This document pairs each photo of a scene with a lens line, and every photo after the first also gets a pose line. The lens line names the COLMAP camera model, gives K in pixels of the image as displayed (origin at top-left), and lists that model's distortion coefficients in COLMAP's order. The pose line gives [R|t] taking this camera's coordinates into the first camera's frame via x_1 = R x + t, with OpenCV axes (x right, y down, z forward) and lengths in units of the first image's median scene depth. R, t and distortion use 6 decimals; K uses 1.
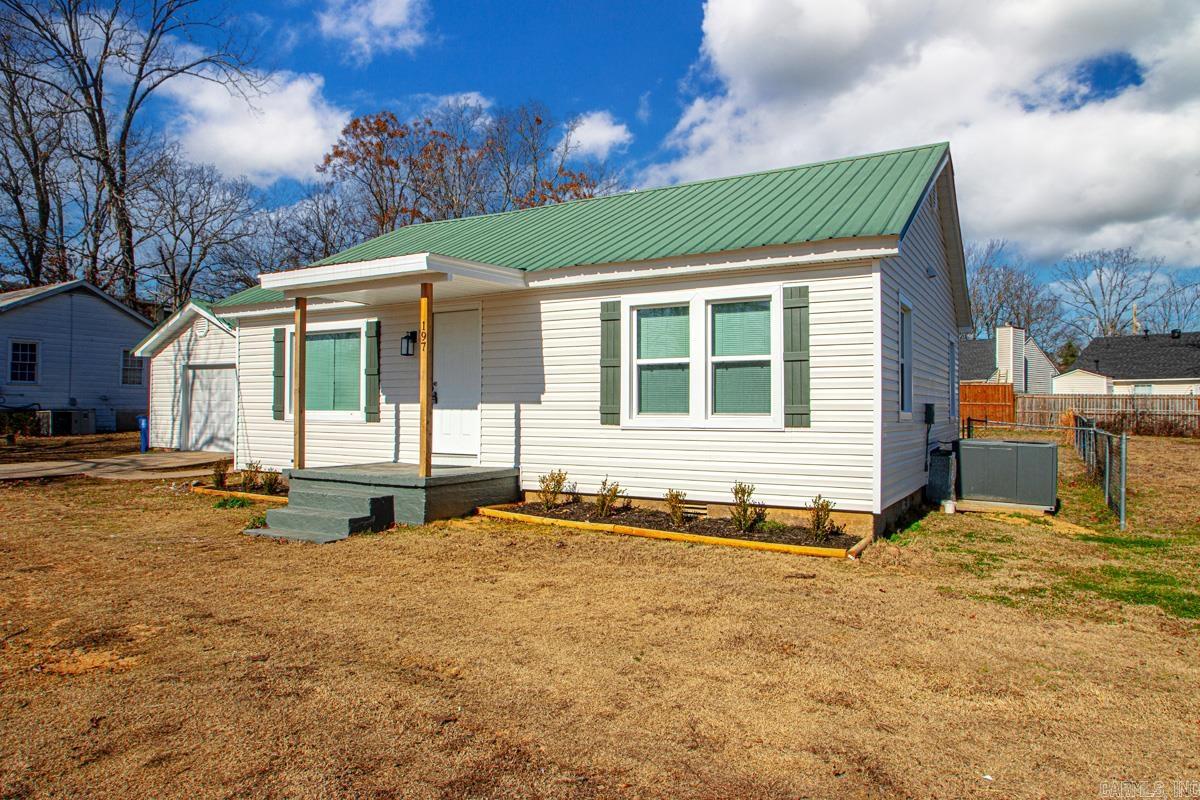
lens RADIAL K [[797.9, 0, 600.0], [0, 797.9, 400.0], [0, 0, 1]] dist [-0.102068, 0.097100]
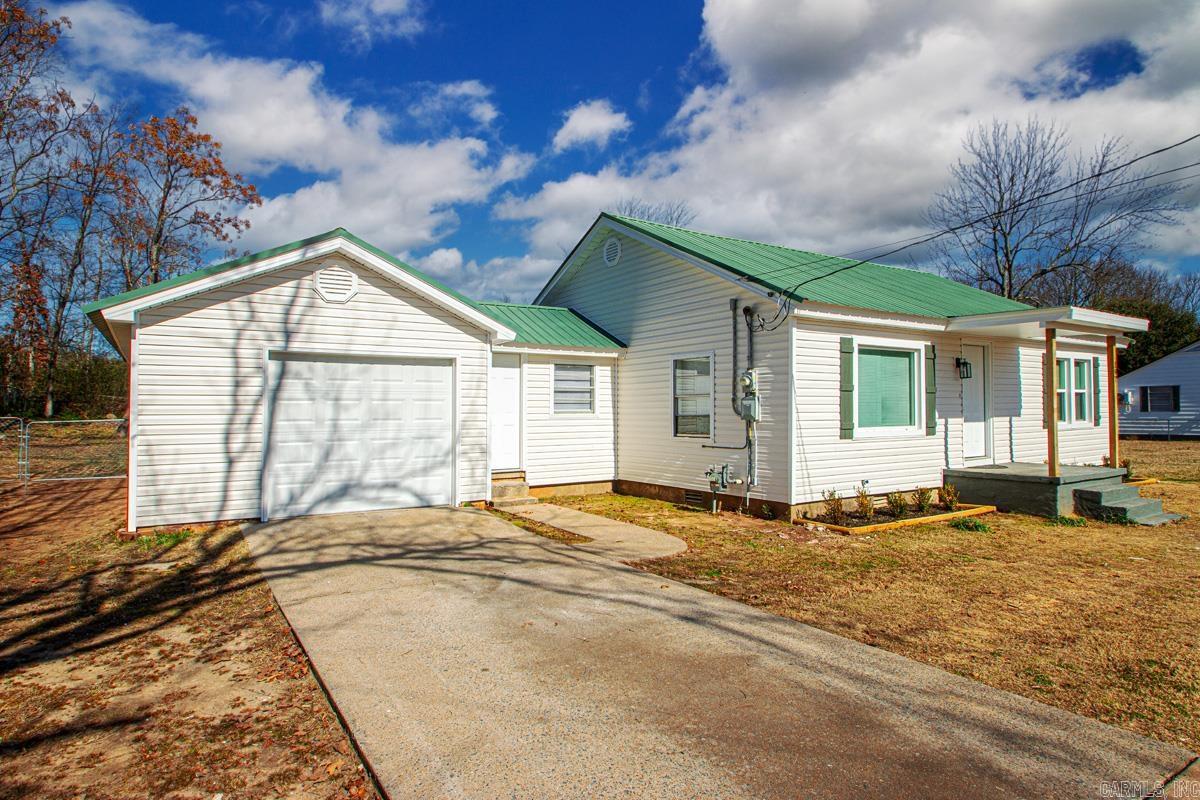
lens RADIAL K [[620.7, 0, 641.3], [0, 620.7, 377.8], [0, 0, 1]] dist [0.000099, 0.000093]
pose [[0.466941, 0.042484, 0.883267, -1.346763], [0.002803, 0.998769, -0.049521, -0.011135], [-0.884284, 0.025599, 0.466247, 1.038237]]
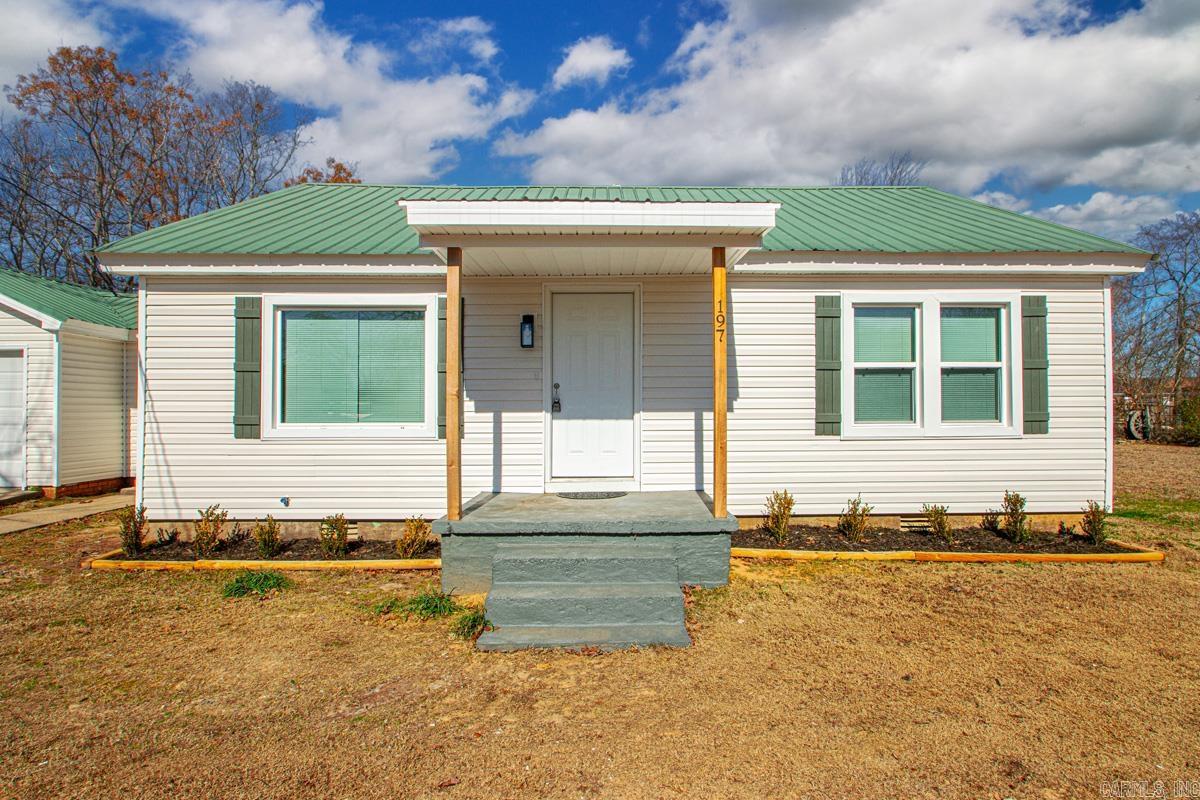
lens RADIAL K [[601.8, 0, 600.0], [0, 601.8, 400.0], [0, 0, 1]] dist [-0.013740, -0.000686]
pose [[0.847174, 0.003404, 0.531304, -0.503073], [-0.000363, 0.999983, -0.005828, -0.003552], [-0.531315, 0.004745, 0.847161, 0.515025]]
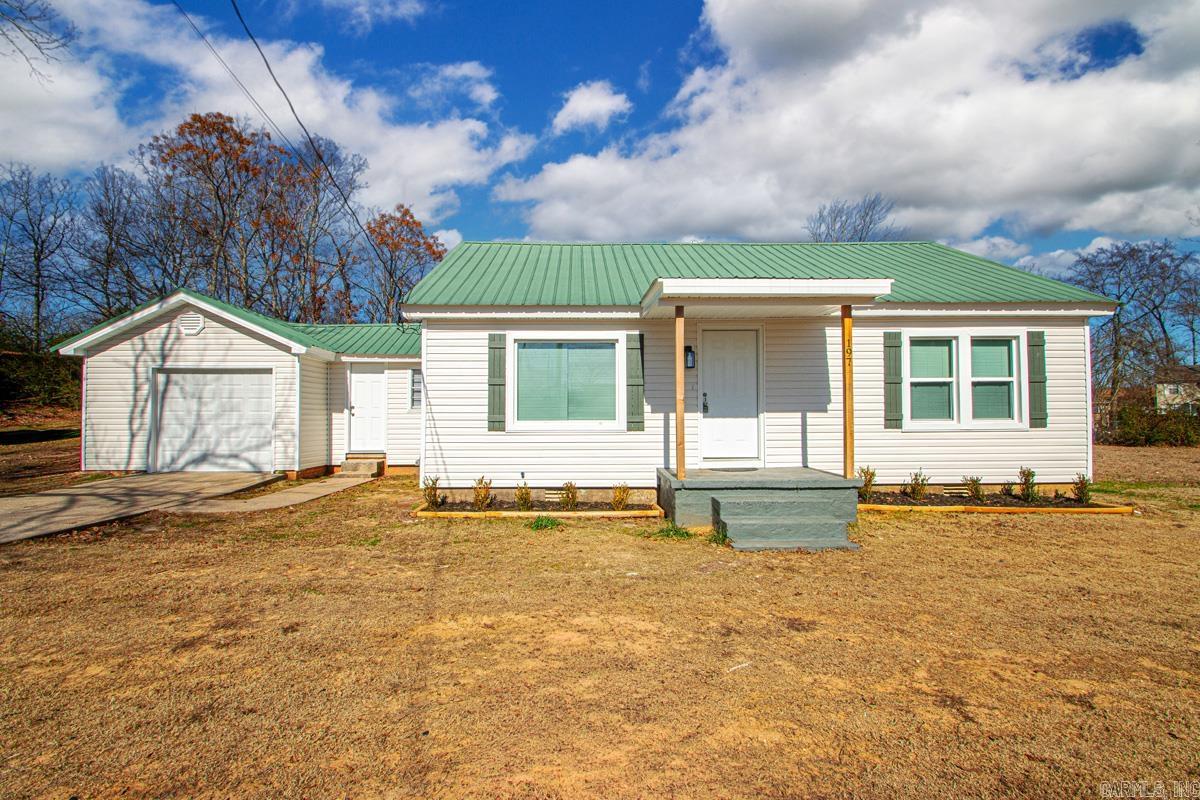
lens RADIAL K [[536.9, 0, 596.2], [0, 536.9, 402.1], [0, 0, 1]] dist [0.007951, -0.009561]
pose [[0.844483, 0.009672, 0.535495, -0.768089], [0.001128, 0.999803, -0.019837, 0.004751], [-0.535581, 0.017355, 0.844305, 0.477958]]
